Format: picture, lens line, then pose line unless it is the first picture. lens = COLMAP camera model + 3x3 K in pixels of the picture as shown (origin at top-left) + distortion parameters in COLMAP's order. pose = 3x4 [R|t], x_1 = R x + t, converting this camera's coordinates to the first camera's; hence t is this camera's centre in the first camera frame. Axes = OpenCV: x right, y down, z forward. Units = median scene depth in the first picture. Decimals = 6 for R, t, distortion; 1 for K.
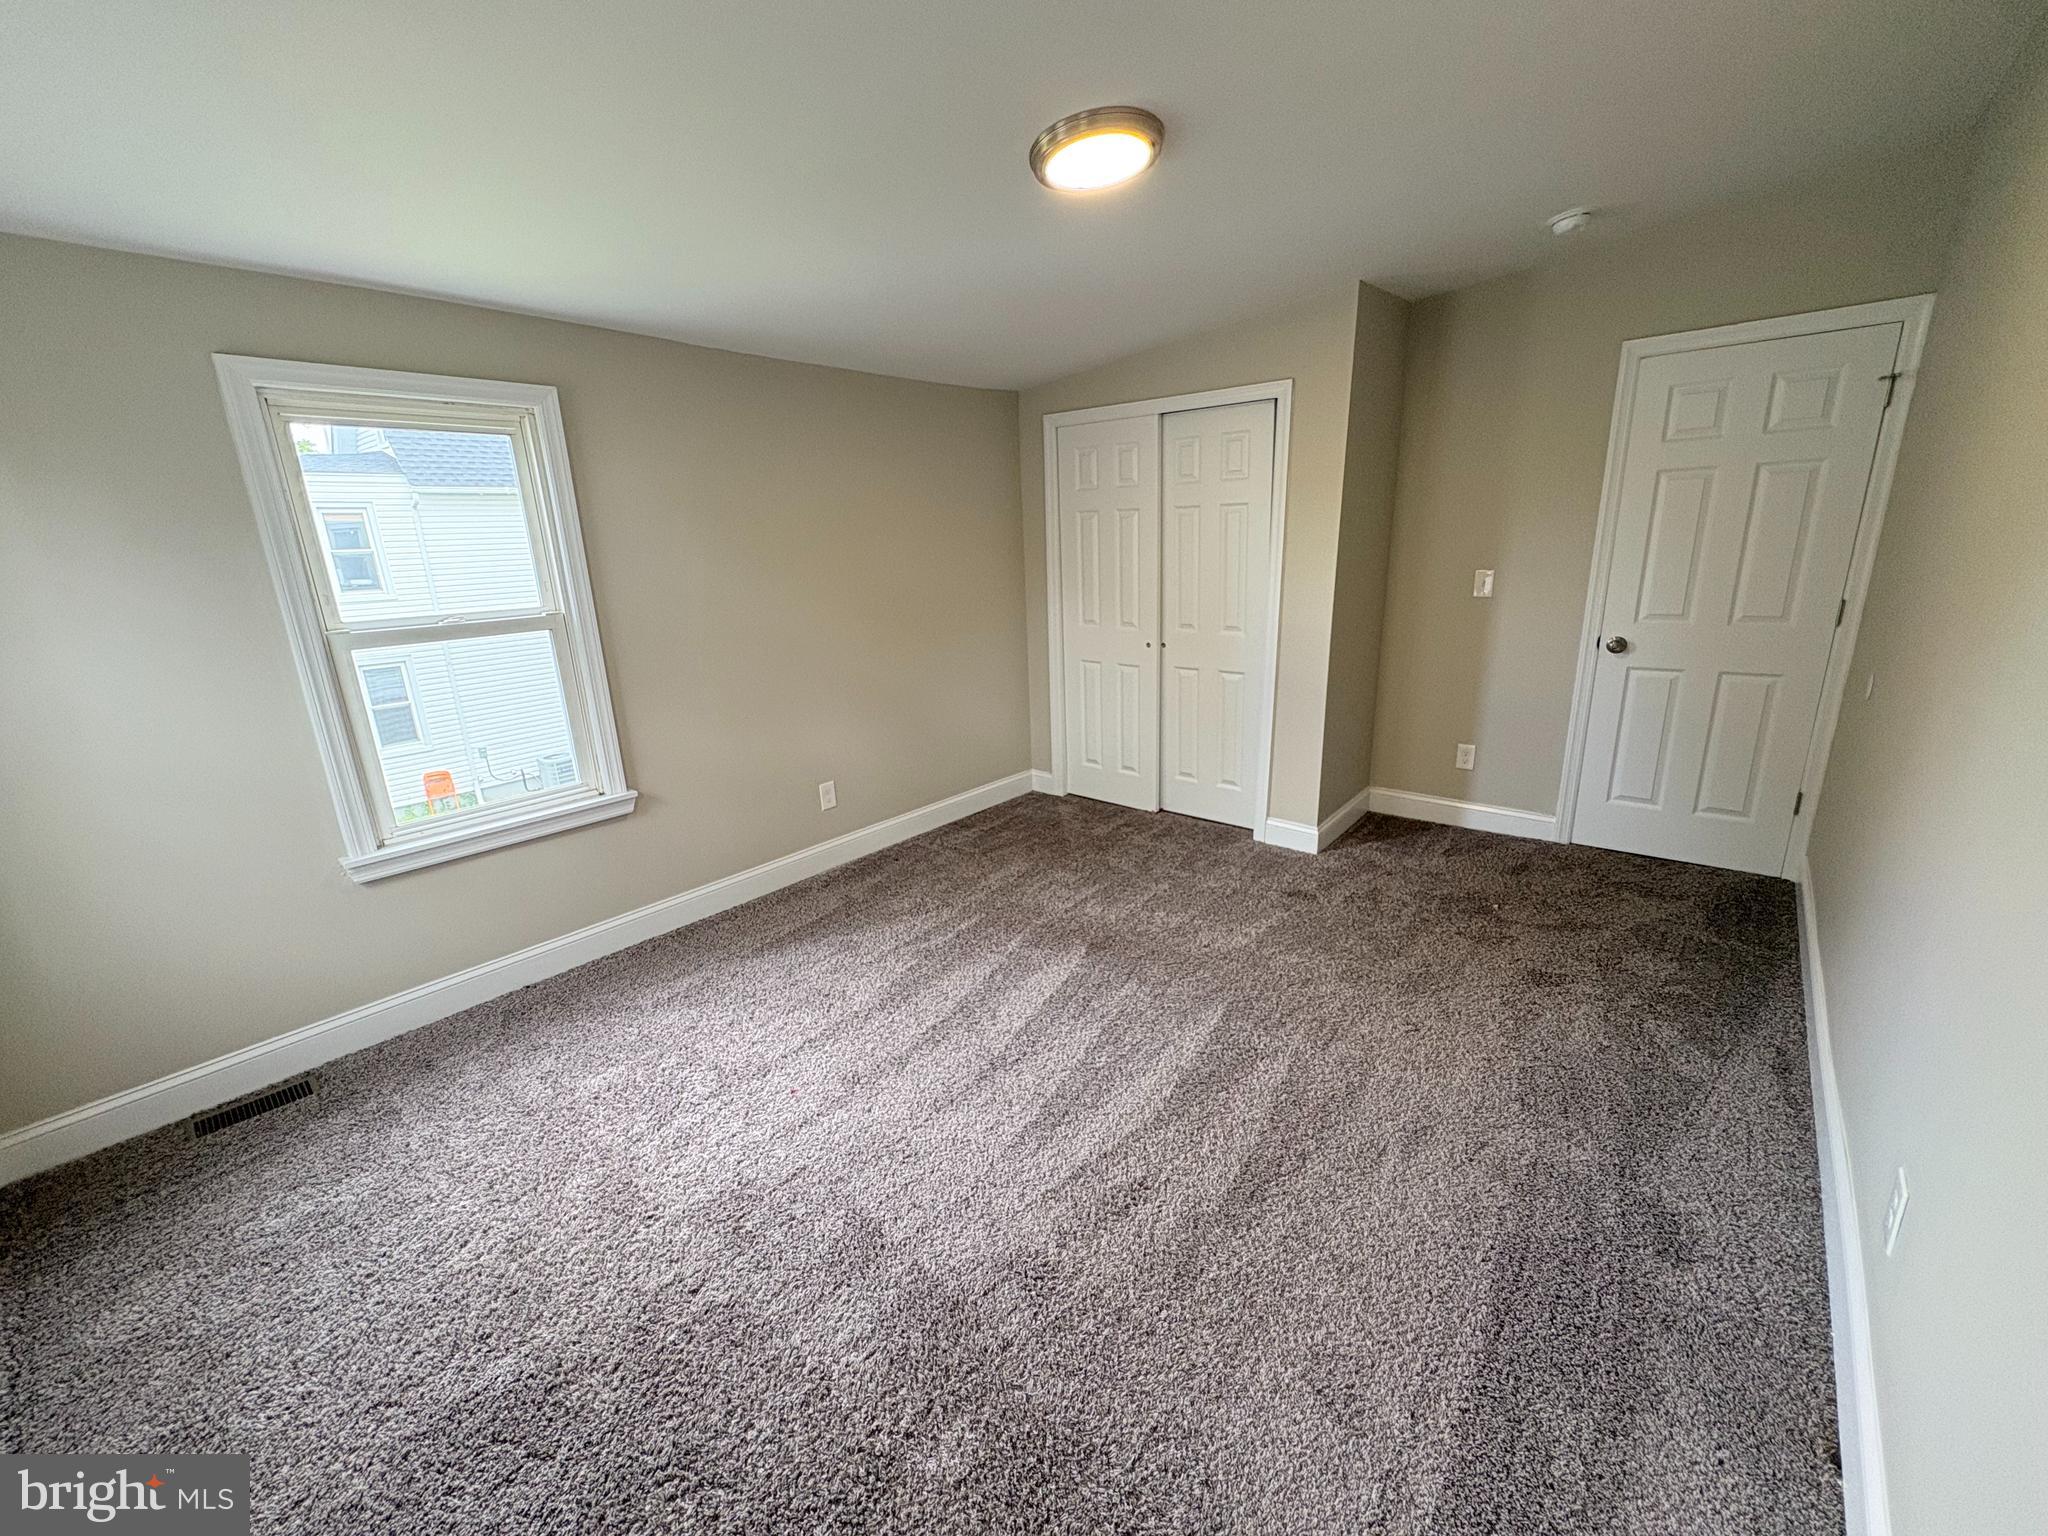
lens RADIAL K [[821.7, 0, 1022.9], [0, 821.7, 766.6], [0, 0, 1]] dist [-0.006028, 0.000827]
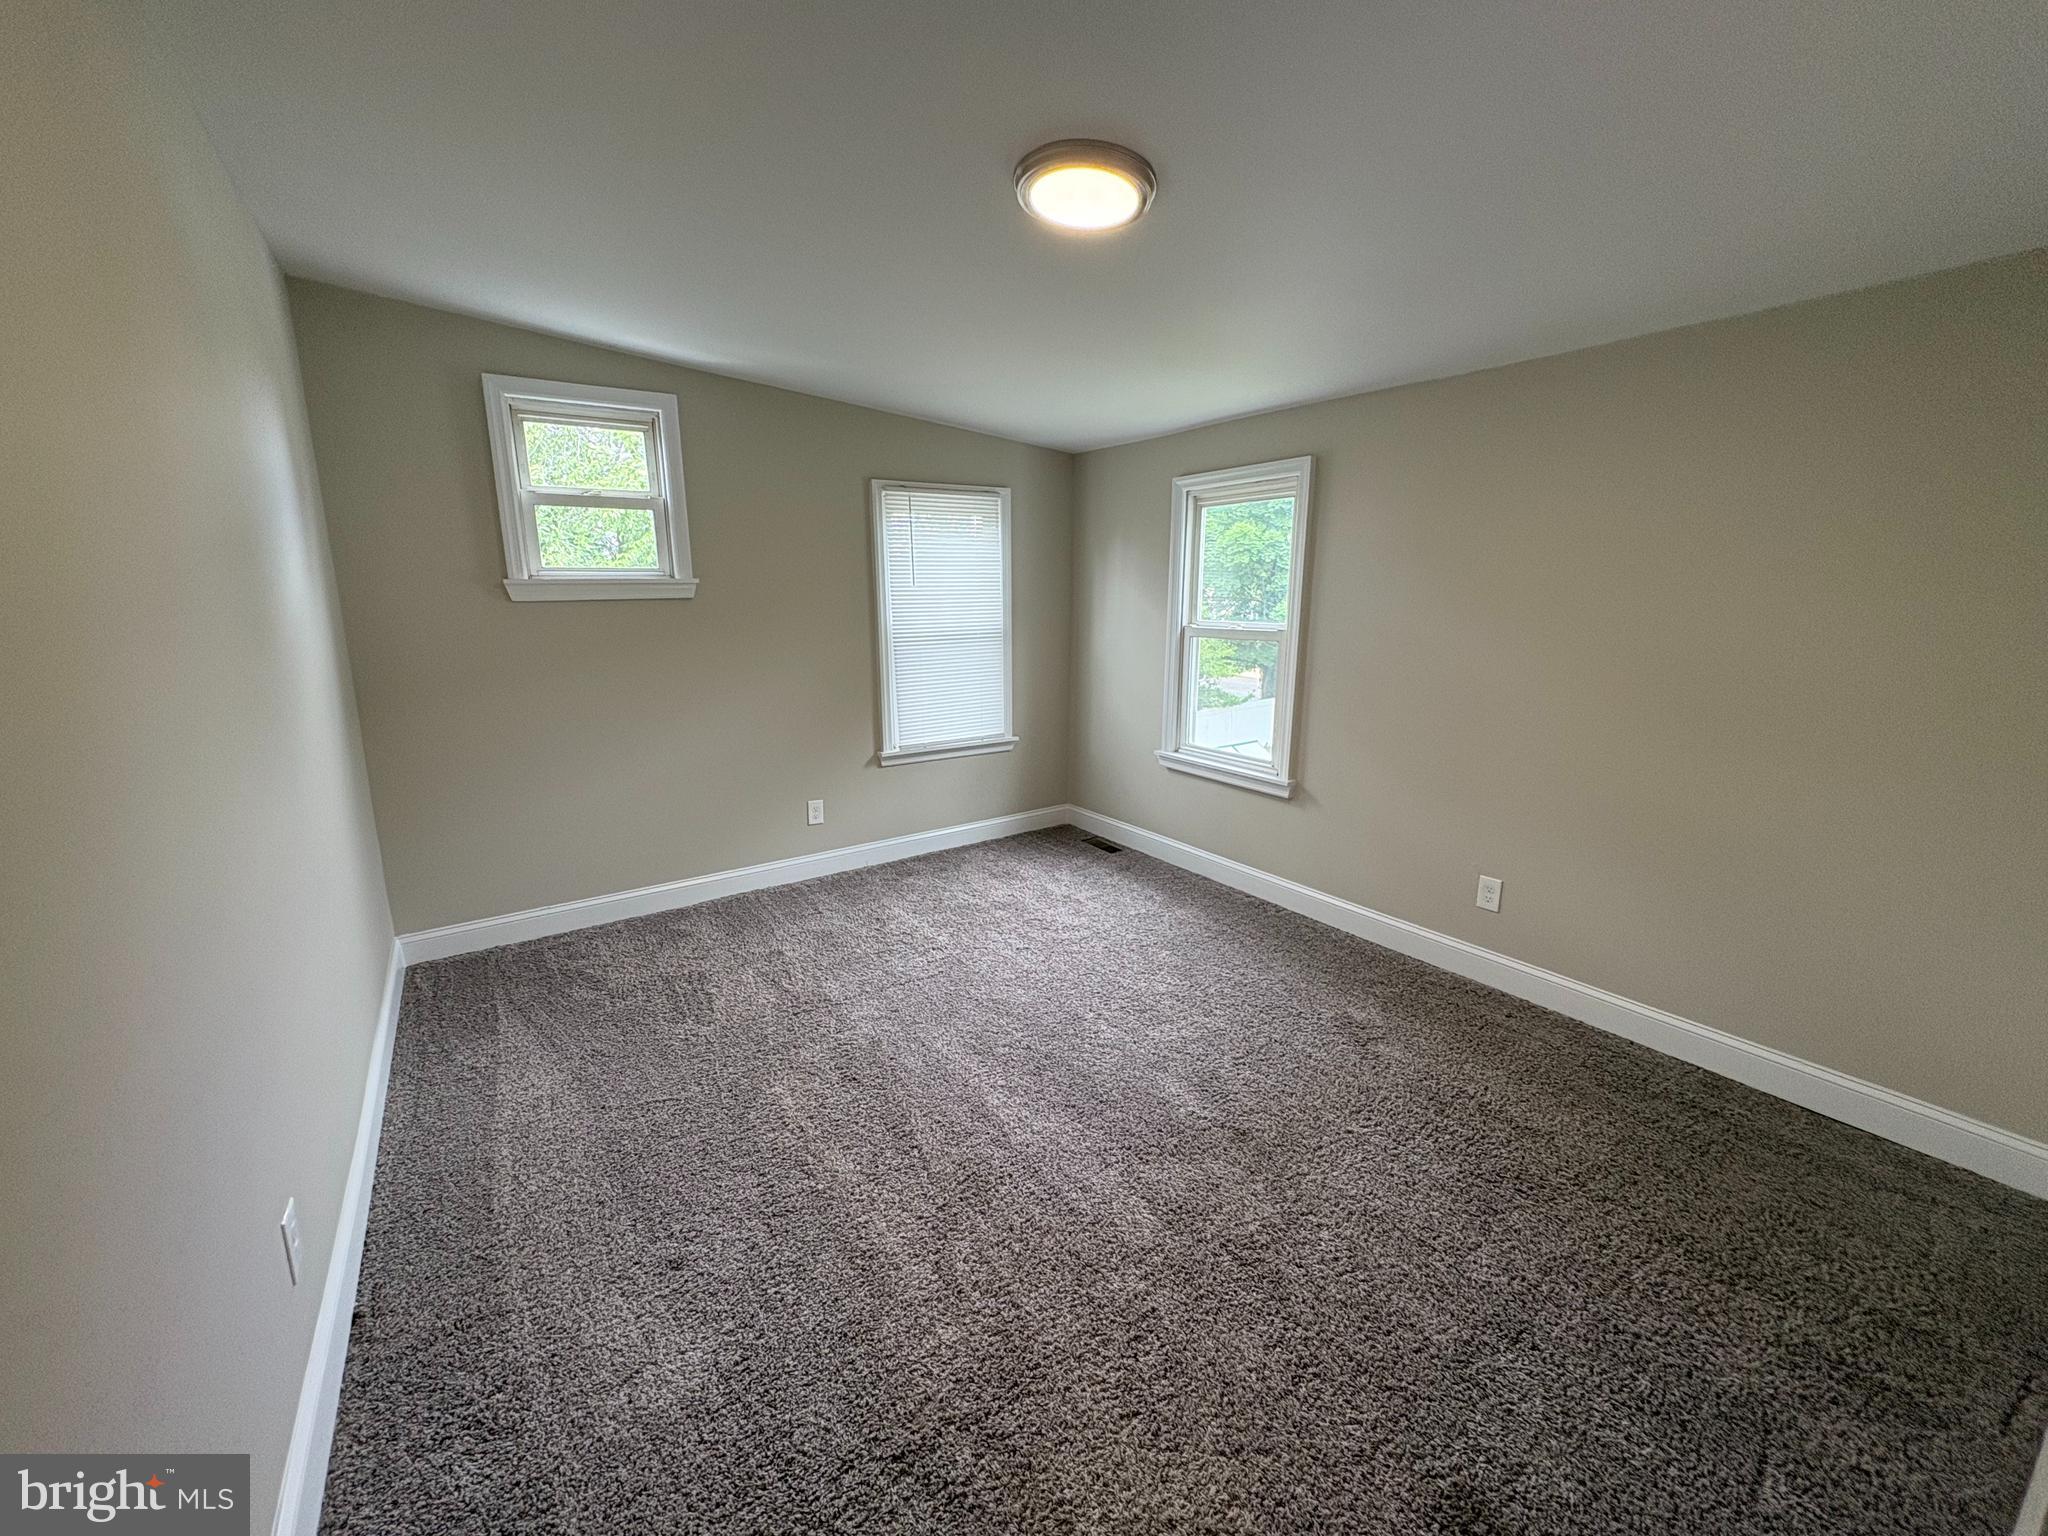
lens RADIAL K [[821.7, 0, 1015.7], [0, 821.7, 767.5], [0, 0, 1]] dist [-0.006028, 0.000827]
pose [[-0.277247, 0.237443, -0.930997, 0.793021], [-0.246704, 0.918902, 0.307826, -0.274662], [0.928586, 0.315024, -0.196184, 0.903799]]
